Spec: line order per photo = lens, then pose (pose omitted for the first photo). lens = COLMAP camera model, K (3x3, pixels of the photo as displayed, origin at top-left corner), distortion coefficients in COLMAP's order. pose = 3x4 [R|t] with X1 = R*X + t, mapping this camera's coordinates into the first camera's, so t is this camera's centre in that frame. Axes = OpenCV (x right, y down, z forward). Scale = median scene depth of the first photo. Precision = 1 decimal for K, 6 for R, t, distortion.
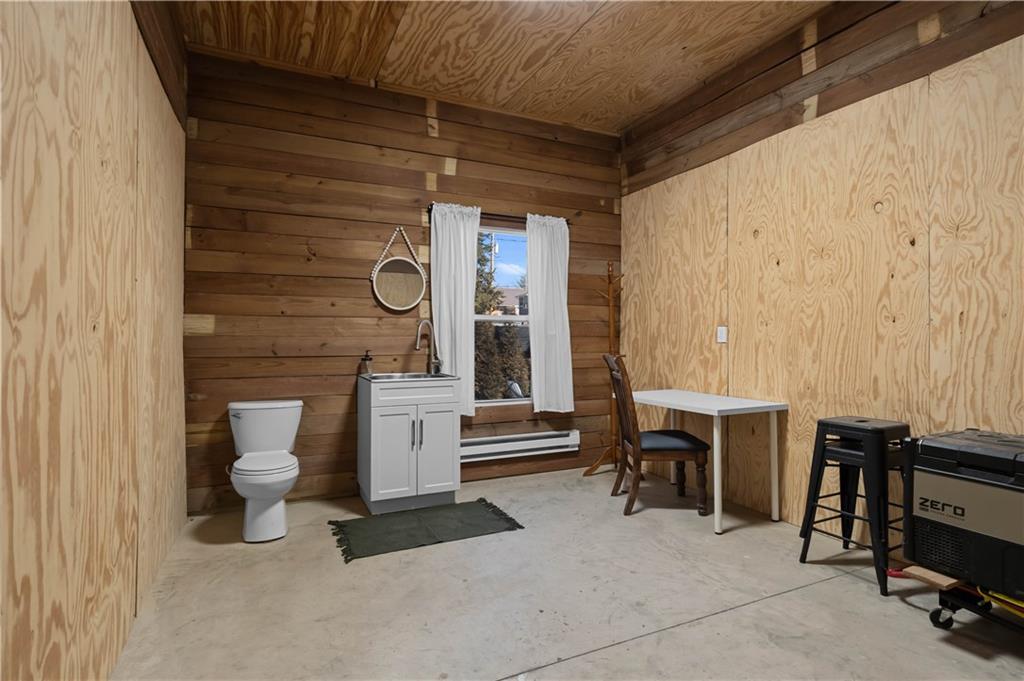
lens RADIAL K [[514.4, 0, 508.8], [0, 514.4, 340.5], [0, 0, 1]] dist [0.003050, 0.001035]
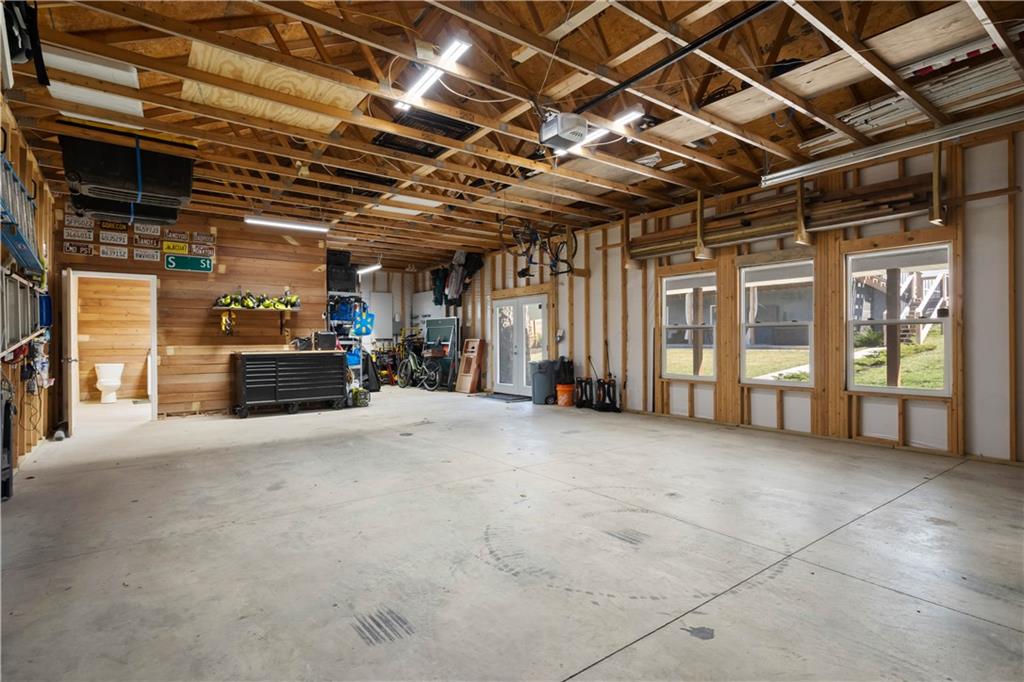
lens RADIAL K [[514.4, 0, 515.7], [0, 514.4, 340.2], [0, 0, 1]] dist [0.003050, 0.001035]
pose [[0.977395, -0.004124, 0.211380, 1.192067], [0.003907, 0.999991, 0.001444, -0.012249], [-0.211384, -0.000585, 0.977403, -2.403132]]
